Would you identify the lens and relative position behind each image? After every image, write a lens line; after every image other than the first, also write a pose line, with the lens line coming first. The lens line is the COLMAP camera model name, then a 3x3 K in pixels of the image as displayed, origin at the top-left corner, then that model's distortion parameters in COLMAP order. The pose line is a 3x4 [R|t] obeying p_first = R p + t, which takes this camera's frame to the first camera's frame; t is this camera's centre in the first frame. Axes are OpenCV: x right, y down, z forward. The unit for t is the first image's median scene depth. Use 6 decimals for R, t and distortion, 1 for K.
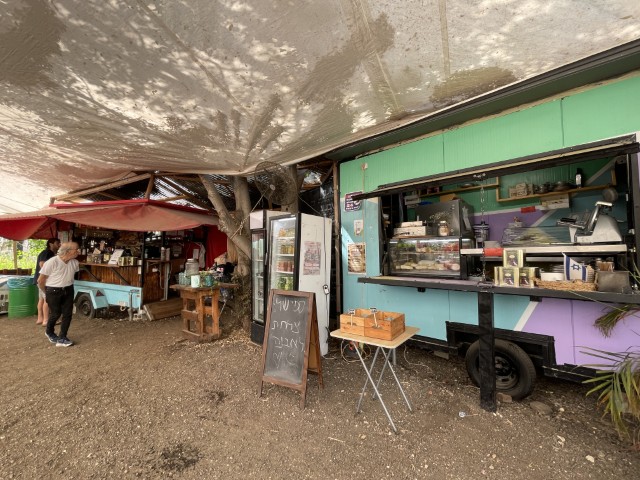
lens RADIAL K [[278.3, 0, 320.9], [0, 278.3, 239.3], [0, 0, 1]] dist [-0.023777, 0.000532]
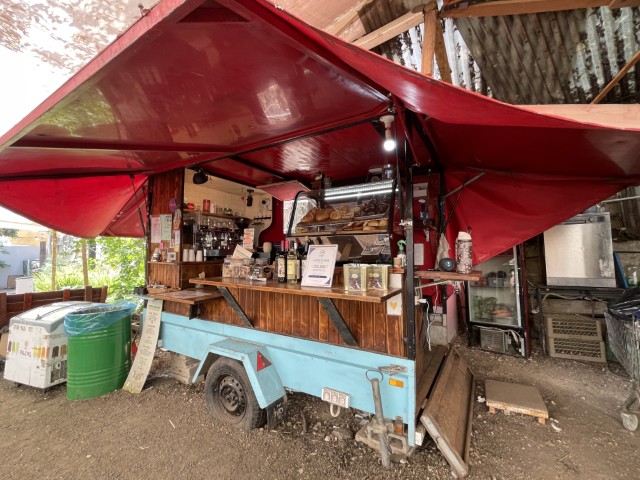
lens RADIAL K [[278.3, 0, 319.3], [0, 278.3, 238.1], [0, 0, 1]] dist [-0.023777, 0.000532]
pose [[0.986980, -0.038704, -0.156118, -0.655605], [0.038084, 0.999250, -0.006961, 0.028798], [0.156270, 0.000924, 0.987714, 0.616555]]
